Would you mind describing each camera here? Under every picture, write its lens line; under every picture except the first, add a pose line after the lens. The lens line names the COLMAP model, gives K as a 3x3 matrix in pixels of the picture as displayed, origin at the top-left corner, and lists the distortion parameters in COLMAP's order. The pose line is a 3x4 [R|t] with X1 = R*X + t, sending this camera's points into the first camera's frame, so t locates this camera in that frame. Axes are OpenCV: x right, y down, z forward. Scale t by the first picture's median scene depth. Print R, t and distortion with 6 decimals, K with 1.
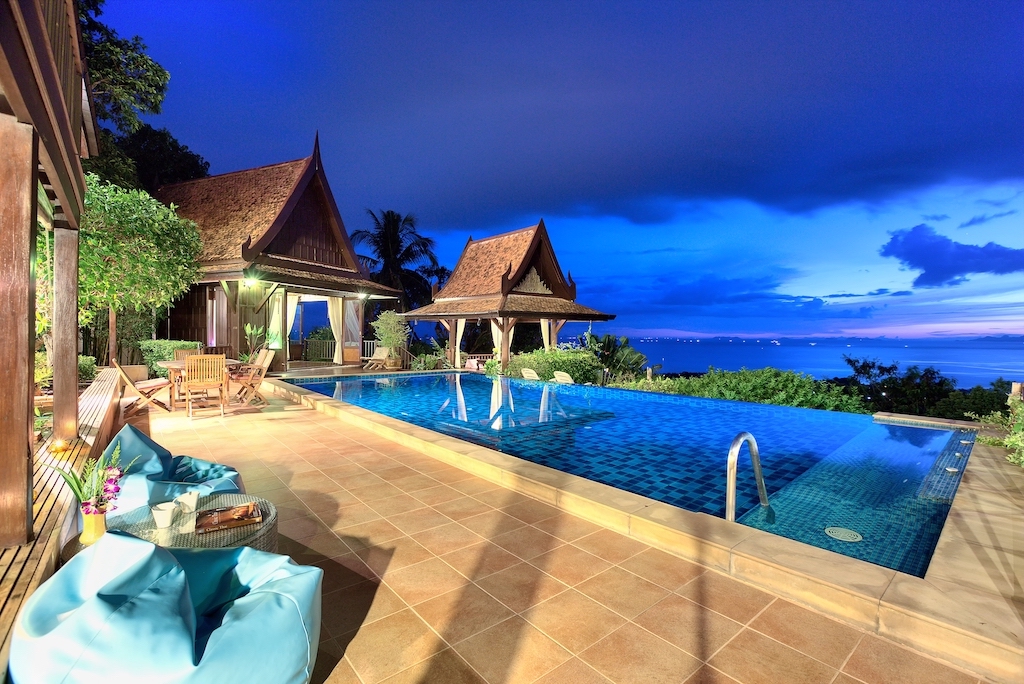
lens RADIAL K [[474.2, 0, 512.6], [0, 474.2, 338.5], [0, 0, 1]] dist [-0.050478, 0.023503]
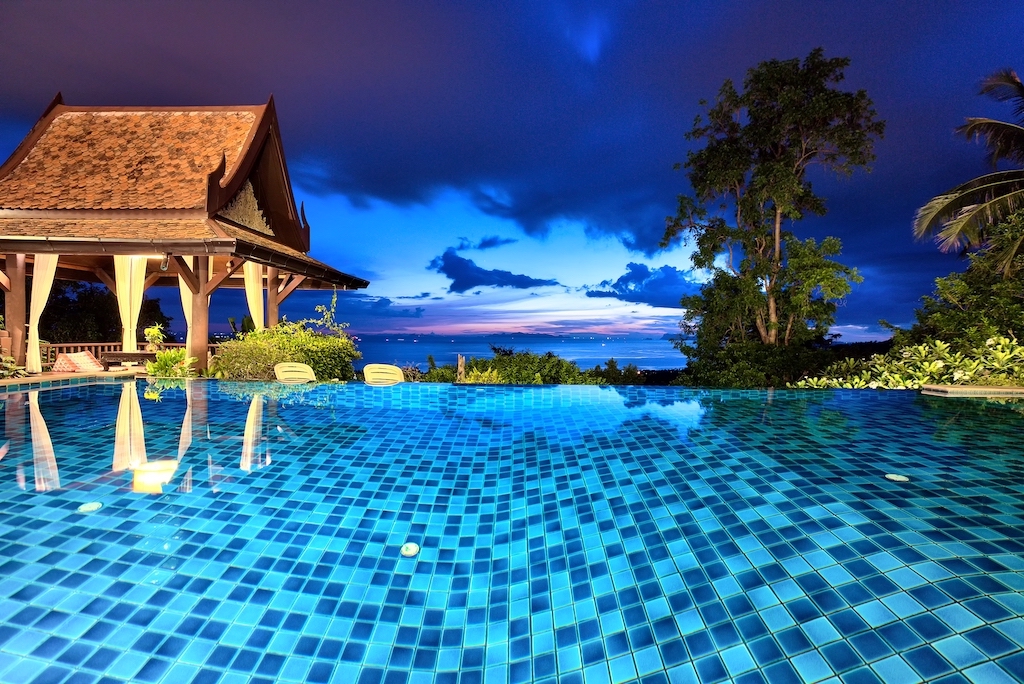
lens RADIAL K [[465.5, 0, 515.6], [0, 465.5, 331.4], [0, 0, 1]] dist [-0.002500, -0.000230]
pose [[0.659725, 0.003332, 0.751500, -0.173514], [0.002787, 0.999972, -0.006879, 0.032791], [-0.751502, 0.006633, 0.659697, 0.448077]]
